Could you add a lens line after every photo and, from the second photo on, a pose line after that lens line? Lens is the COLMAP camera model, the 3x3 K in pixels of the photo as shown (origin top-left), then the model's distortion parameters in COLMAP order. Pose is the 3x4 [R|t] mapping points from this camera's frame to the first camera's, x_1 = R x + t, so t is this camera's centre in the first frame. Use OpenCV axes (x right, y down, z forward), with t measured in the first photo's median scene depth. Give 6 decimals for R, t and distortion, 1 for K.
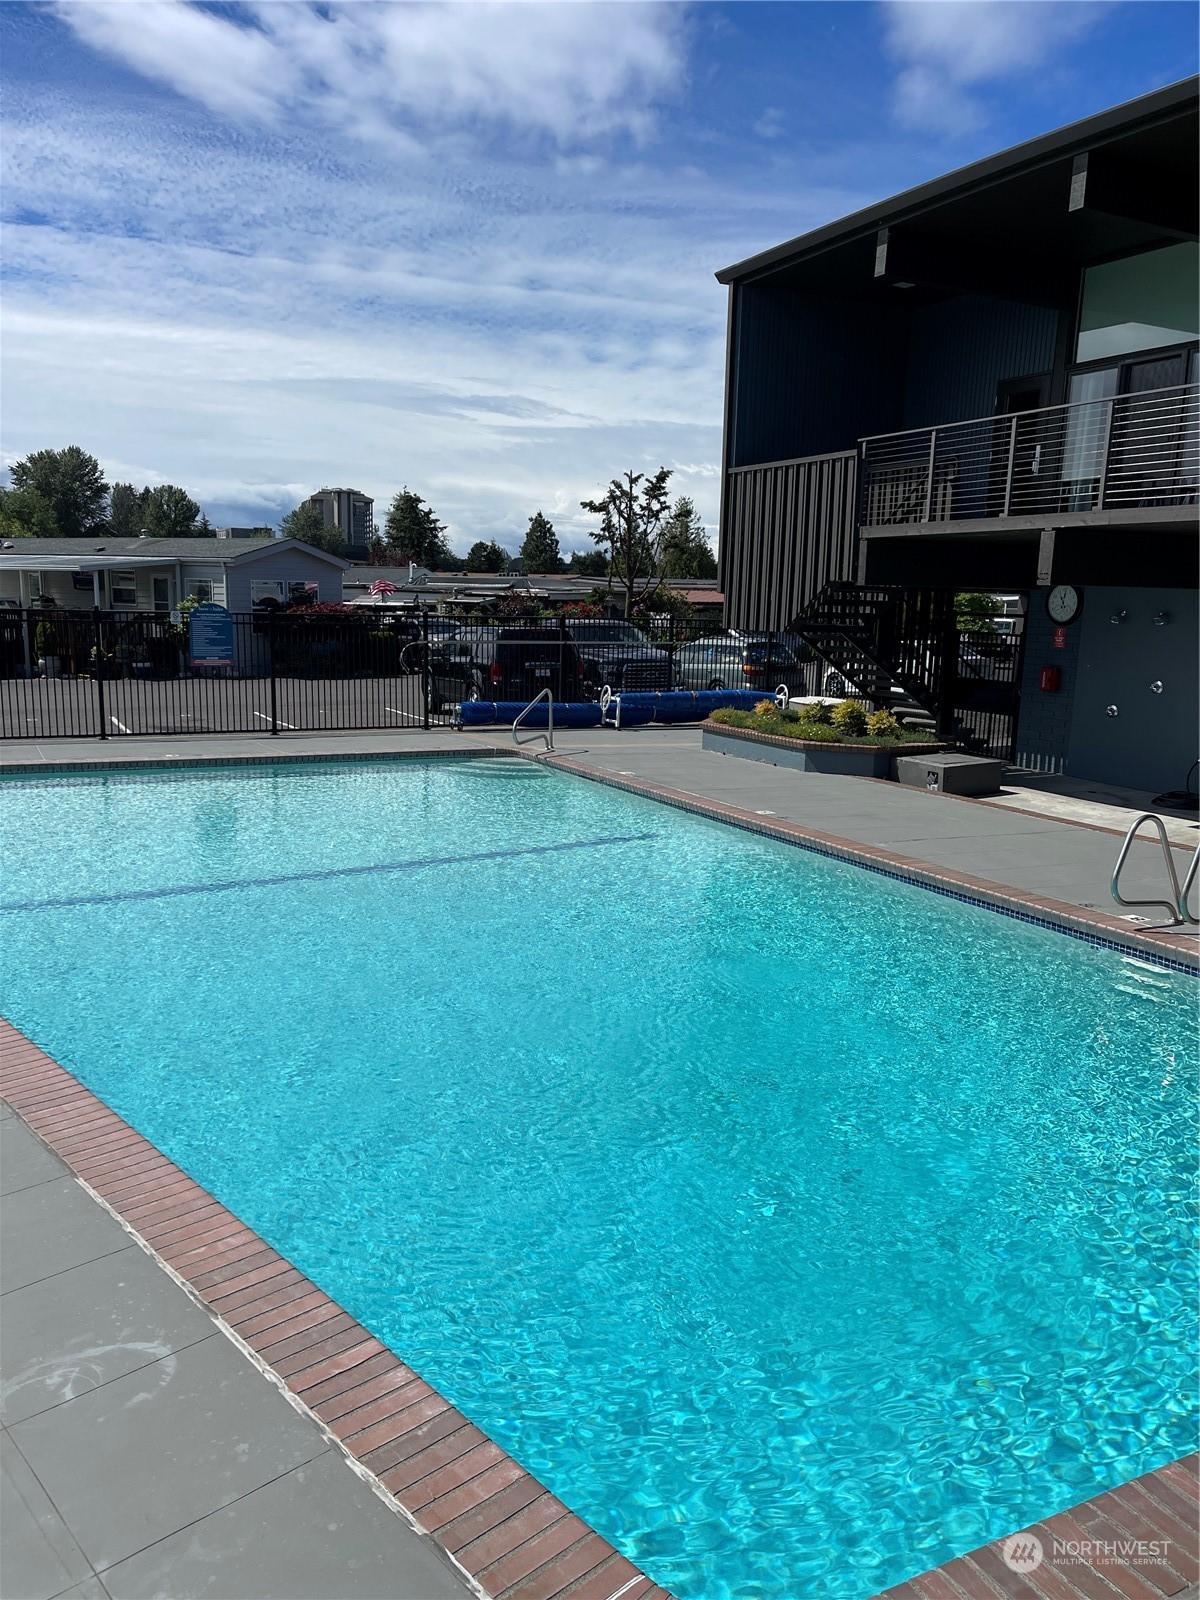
lens RADIAL K [[1197.7, 0, 600.0], [0, 1197.7, 800.0], [0, 0, 1]] dist [0.098873, -0.134917]
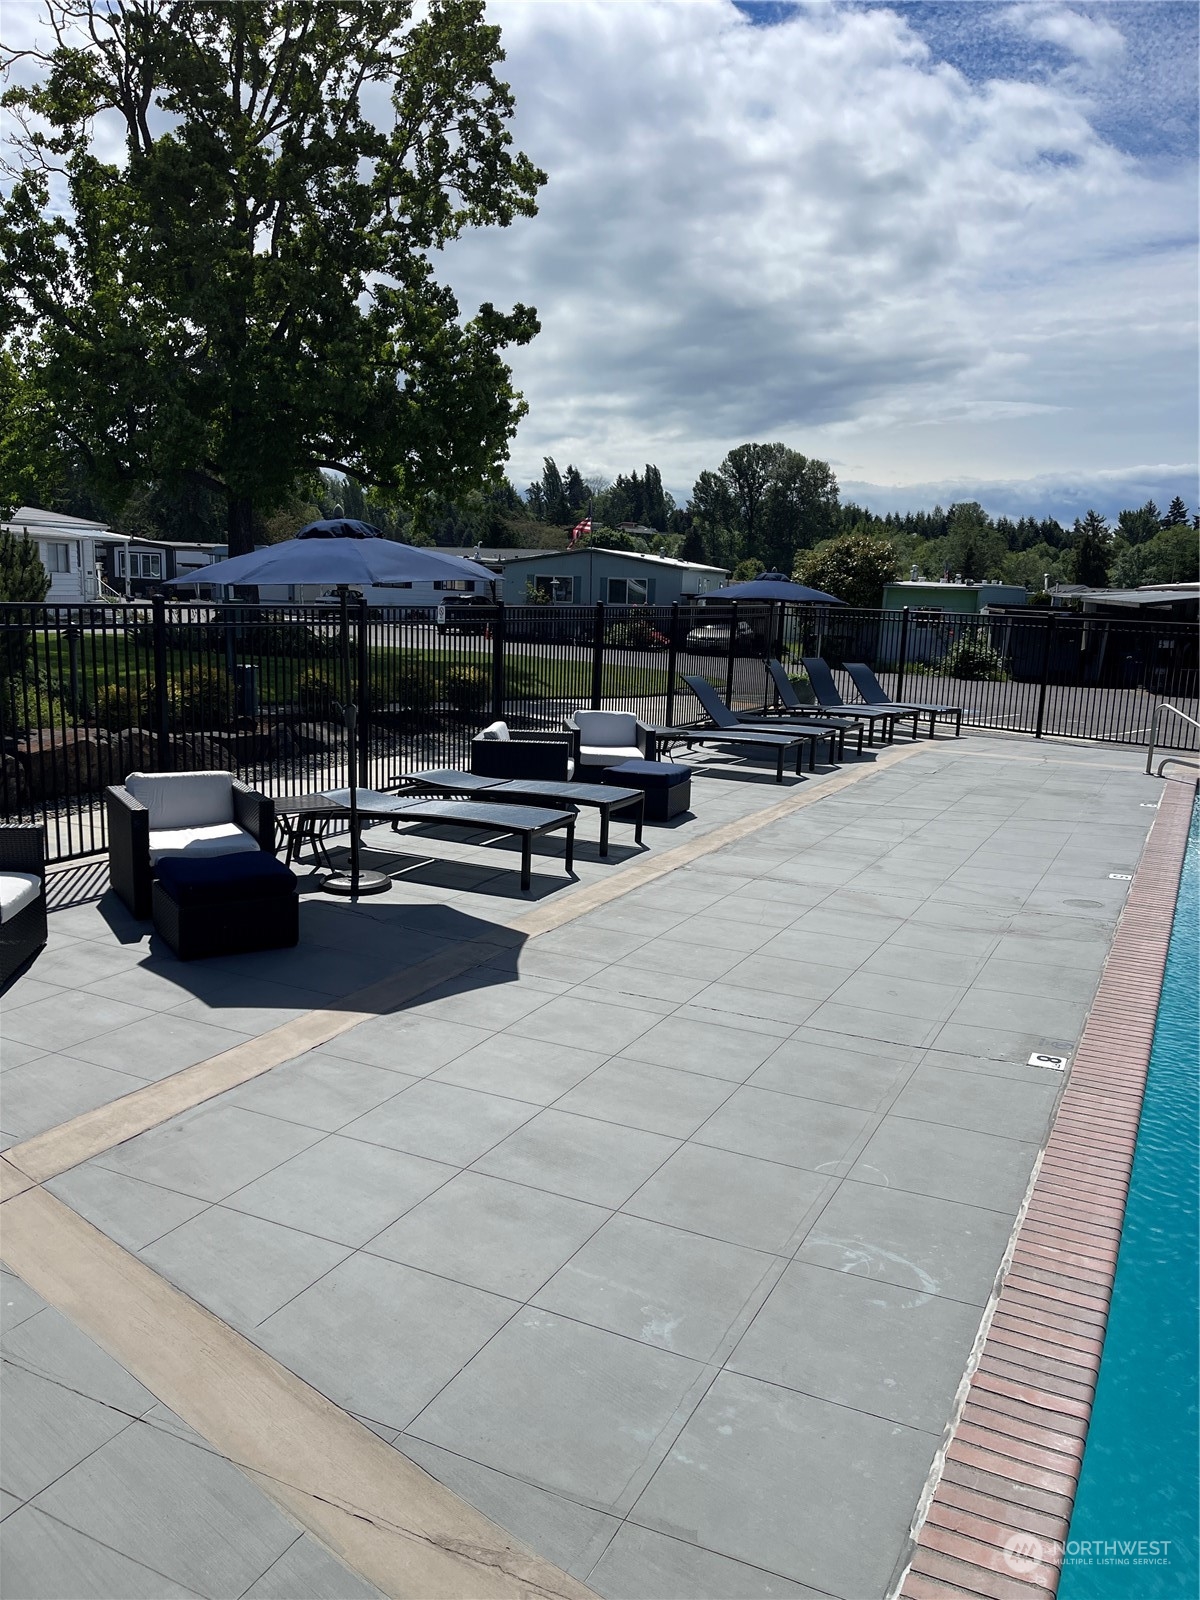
lens RADIAL K [[1197.7, 0, 600.0], [0, 1197.7, 800.0], [0, 0, 1]] dist [0.098873, -0.134917]
pose [[0.356931, 0.156173, -0.920983, 0.531358], [-0.181191, 0.978776, 0.095751, -0.034674], [0.916390, 0.132697, 0.377652, 0.280862]]
